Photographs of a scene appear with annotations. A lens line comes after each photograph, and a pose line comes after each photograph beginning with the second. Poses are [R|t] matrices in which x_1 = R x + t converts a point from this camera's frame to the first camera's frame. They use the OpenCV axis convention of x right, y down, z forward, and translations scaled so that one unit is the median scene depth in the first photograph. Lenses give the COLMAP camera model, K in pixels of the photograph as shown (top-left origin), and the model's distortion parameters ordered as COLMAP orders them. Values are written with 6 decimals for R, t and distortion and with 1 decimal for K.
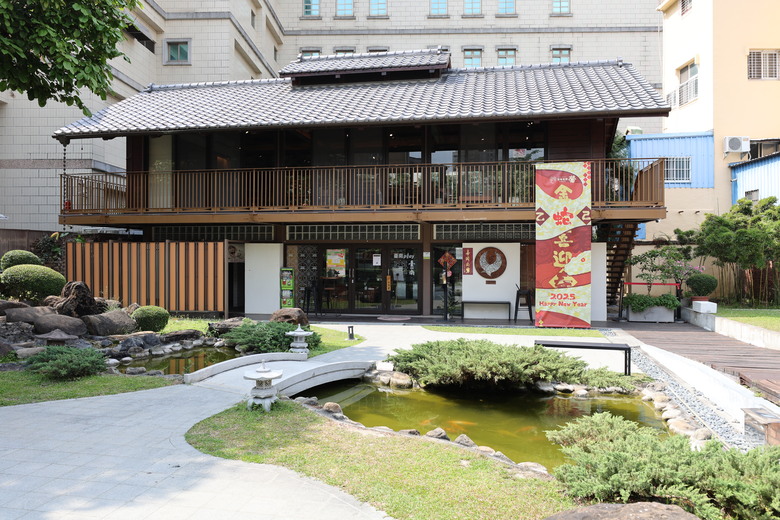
lens RADIAL K [[626.5, 0, 390.1], [0, 626.5, 260.4], [0, 0, 1]] dist [-0.005799, -0.012532]
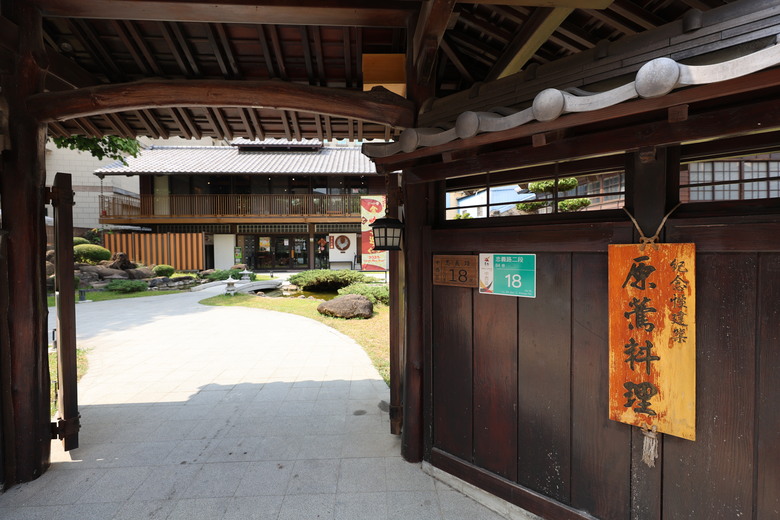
lens RADIAL K [[357.2, 0, 390.0], [0, 357.2, 256.5], [0, 0, 1]] dist [0.001438, 0.000449]
pose [[0.970400, -0.017406, 0.240876, 0.026957], [0.012556, 0.999687, 0.021655, 0.025975], [-0.241178, -0.017990, 0.970314, -0.200192]]
